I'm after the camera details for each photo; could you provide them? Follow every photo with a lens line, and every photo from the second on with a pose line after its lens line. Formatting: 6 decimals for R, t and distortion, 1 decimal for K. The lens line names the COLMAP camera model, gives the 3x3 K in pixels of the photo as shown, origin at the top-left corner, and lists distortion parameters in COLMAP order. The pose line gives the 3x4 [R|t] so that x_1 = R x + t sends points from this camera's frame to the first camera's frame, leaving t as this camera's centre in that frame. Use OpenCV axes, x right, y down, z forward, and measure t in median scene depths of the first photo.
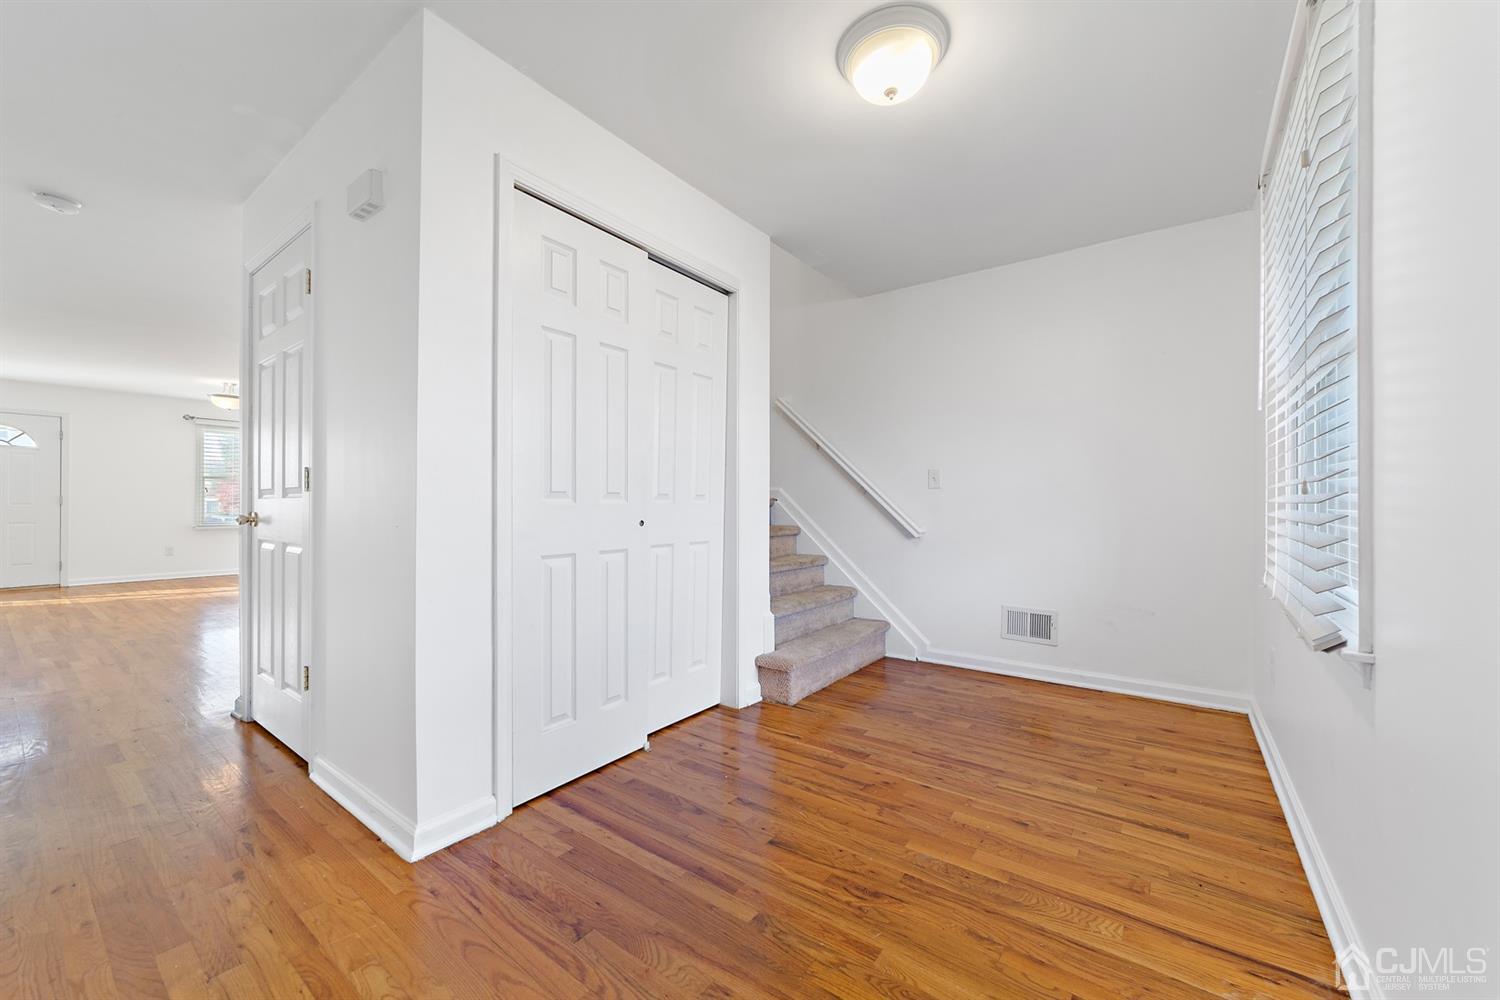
lens RADIAL K [[573.0, 0, 754.1], [0, 573.0, 505.4], [0, 0, 1]] dist [-0.019509, 0.008847]
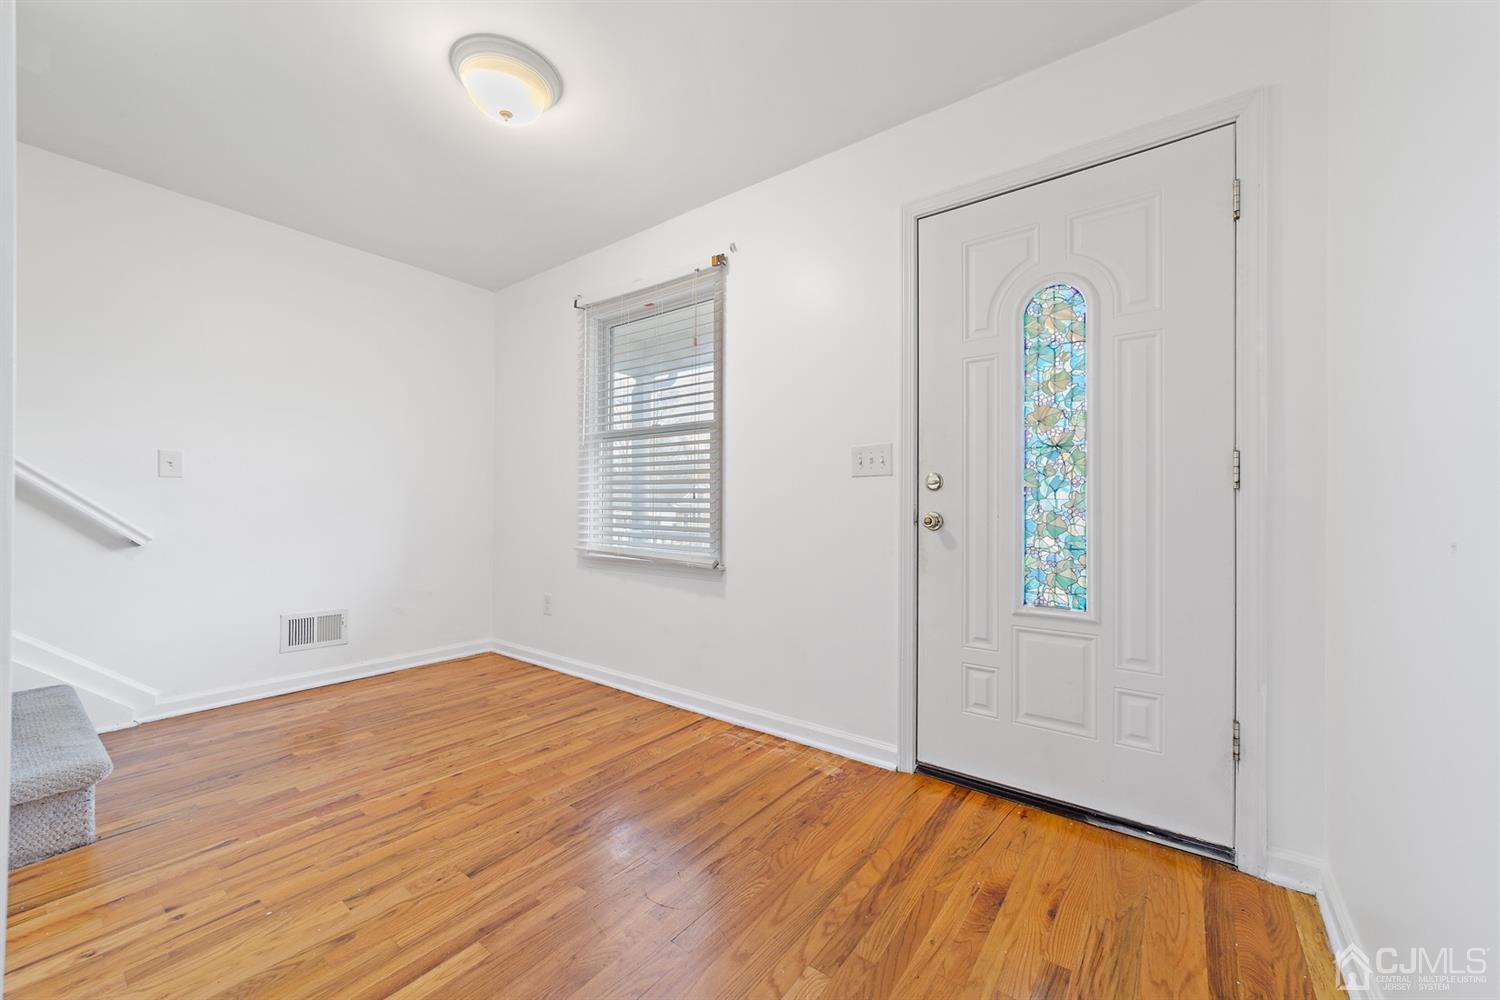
lens RADIAL K [[573.0, 0, 754.1], [0, 573.0, 505.4], [0, 0, 1]] dist [-0.019509, 0.008847]
pose [[0.014923, -0.000991, 0.999888, -0.645842], [-0.006308, 0.999980, 0.001085, 0.001987], [-0.999869, -0.006324, 0.014917, 0.405436]]
